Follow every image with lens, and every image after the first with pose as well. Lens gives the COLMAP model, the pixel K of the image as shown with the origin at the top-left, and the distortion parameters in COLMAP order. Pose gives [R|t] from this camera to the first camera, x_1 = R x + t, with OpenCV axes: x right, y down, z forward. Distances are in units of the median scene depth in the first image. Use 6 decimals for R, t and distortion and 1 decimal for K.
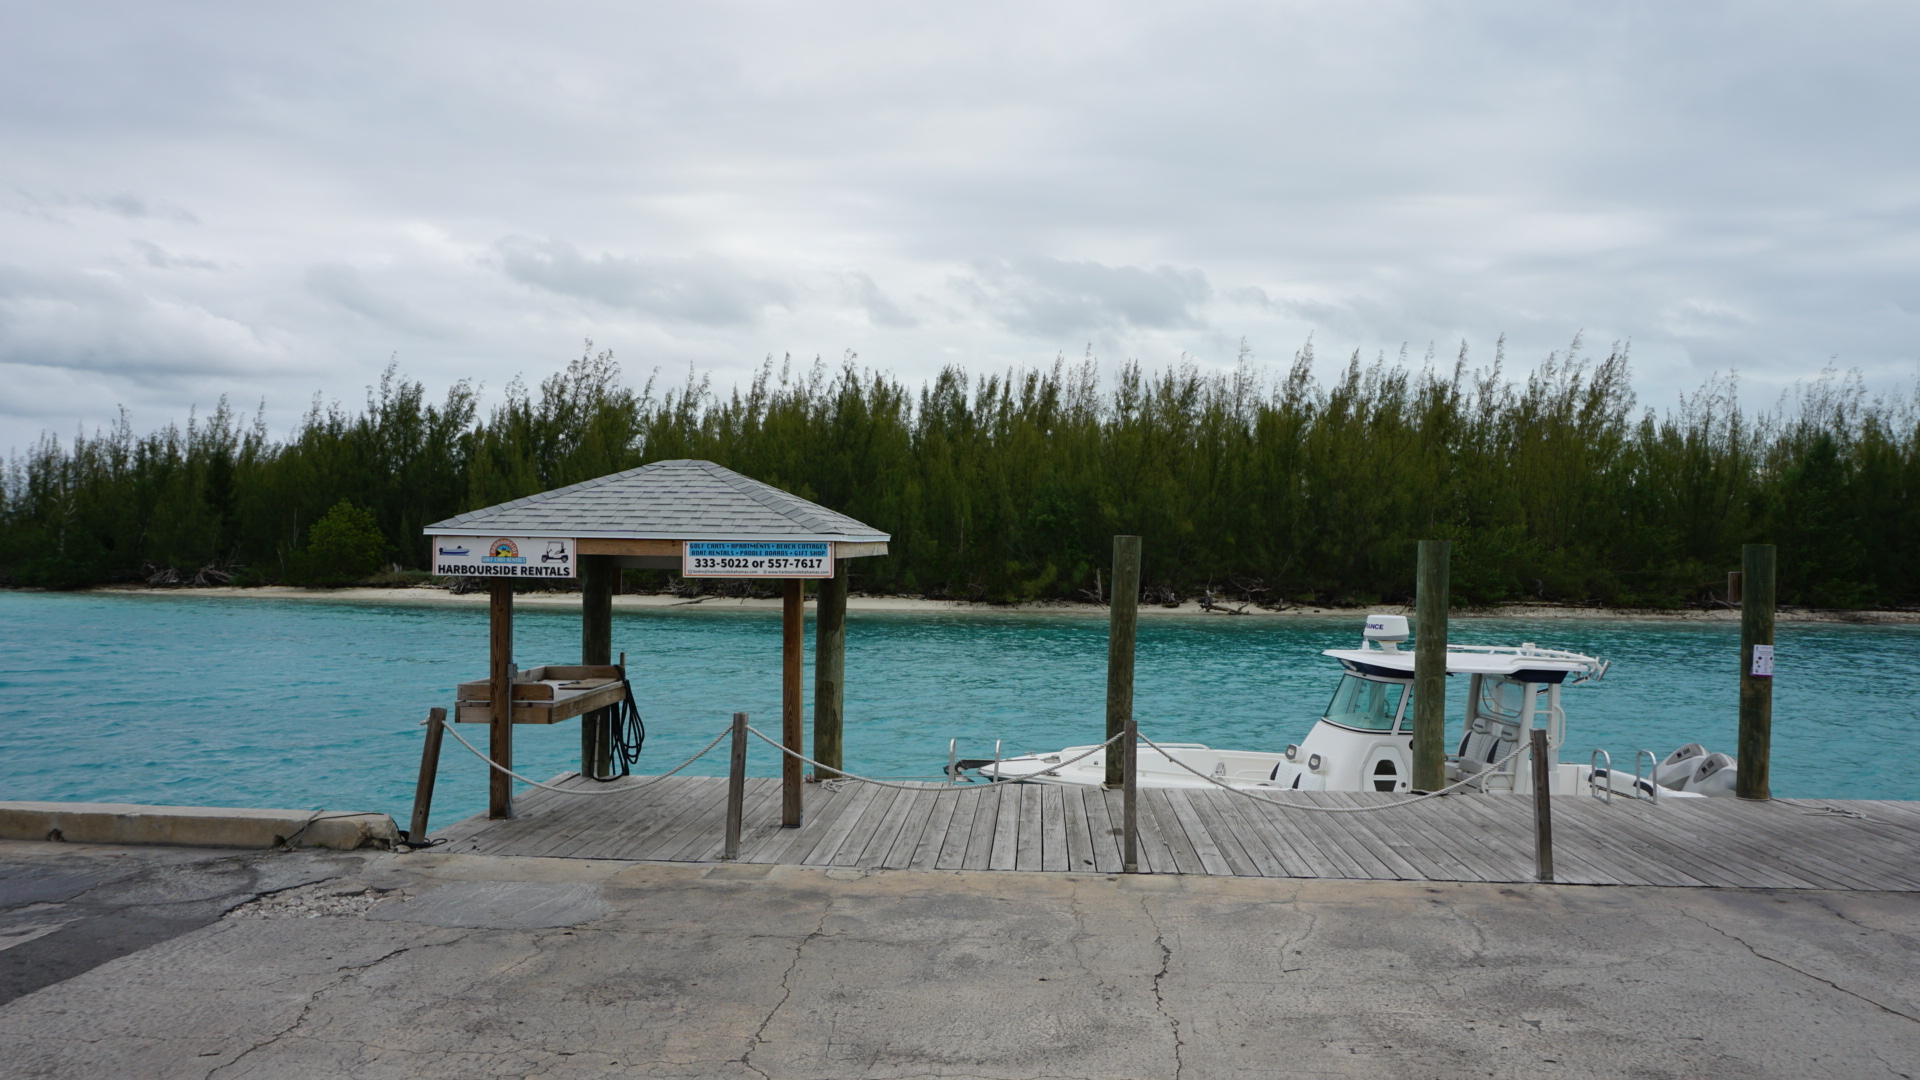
lens RADIAL K [[1287.1, 0, 959.3], [0, 1287.1, 547.0], [0, 0, 1]] dist [-0.060917, 0.032151]
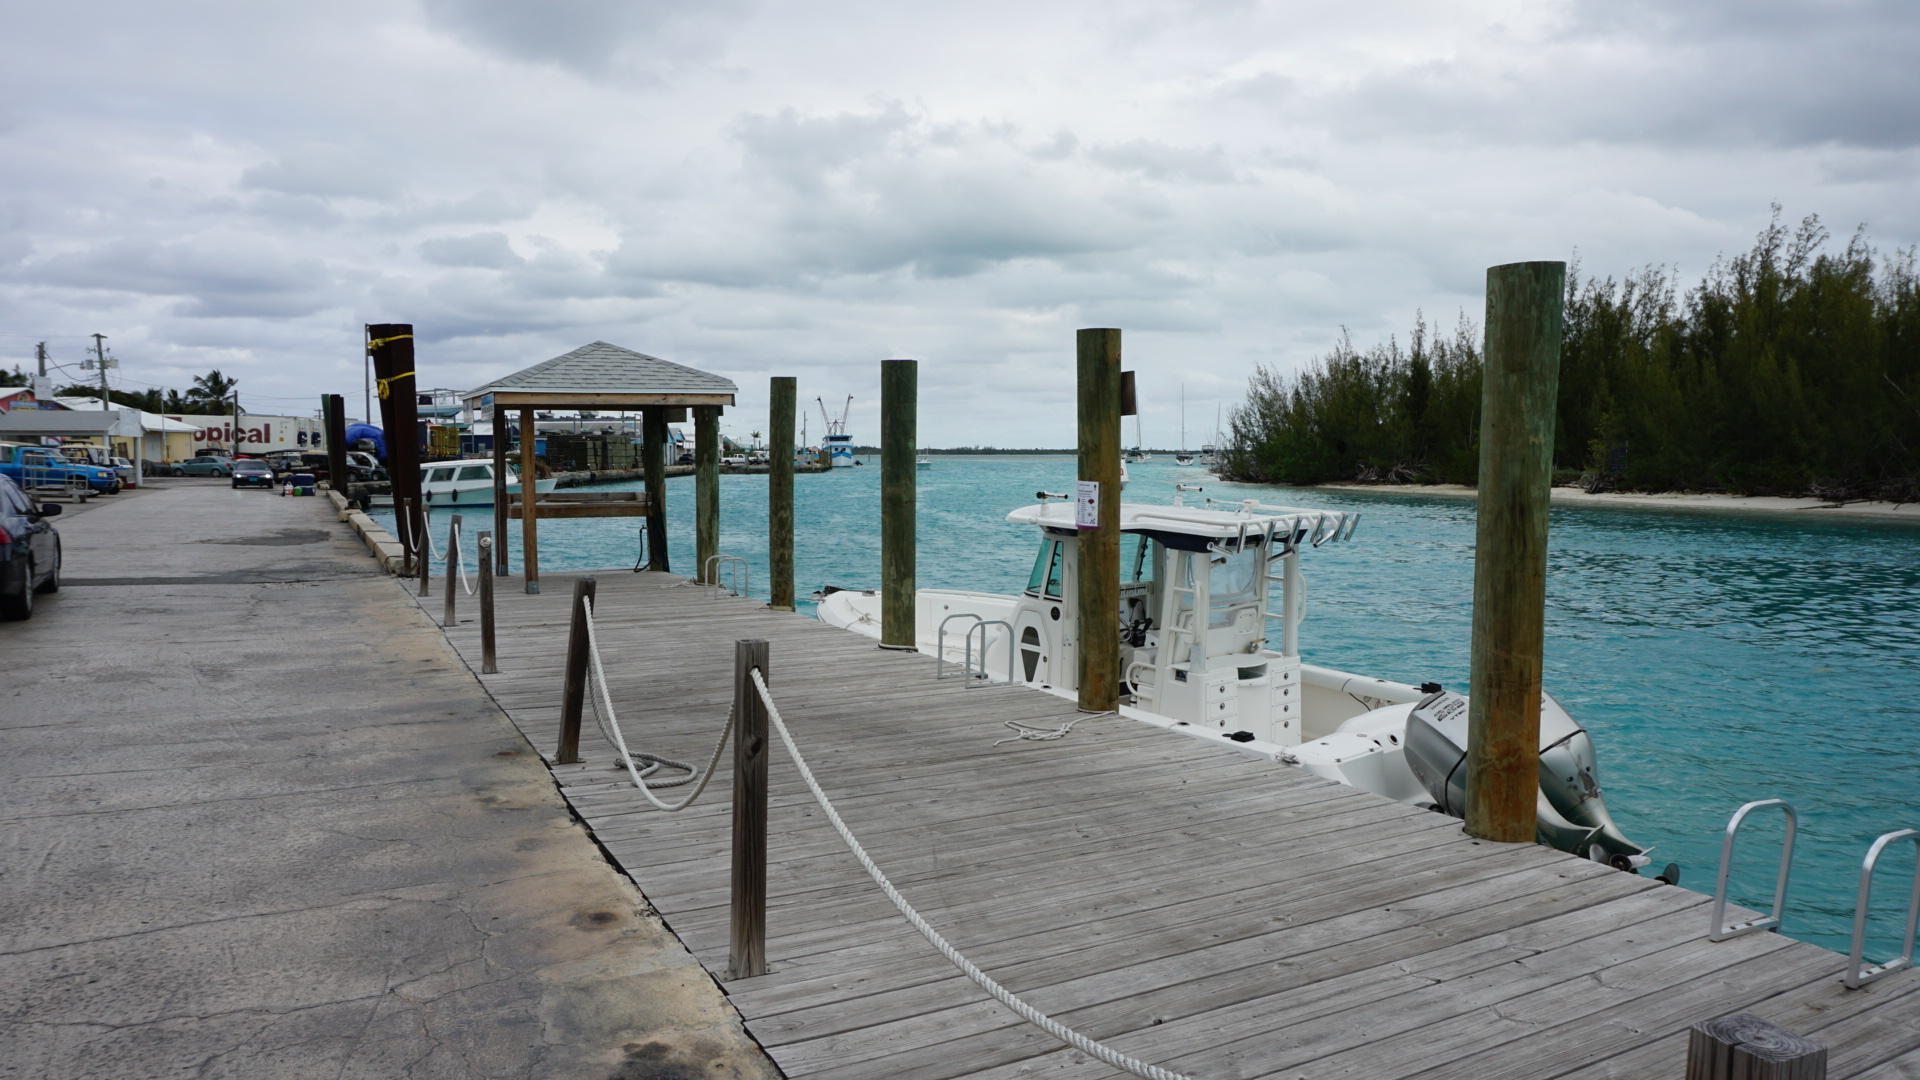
lens RADIAL K [[1287.1, 0, 964.8], [0, 1287.1, 538.8], [0, 0, 1]] dist [-0.060917, 0.032151]
pose [[0.526109, 0.047260, -0.849103, 0.166214], [0.007613, 0.998153, 0.060273, 0.008811], [0.850383, -0.038175, 0.524777, 0.081708]]
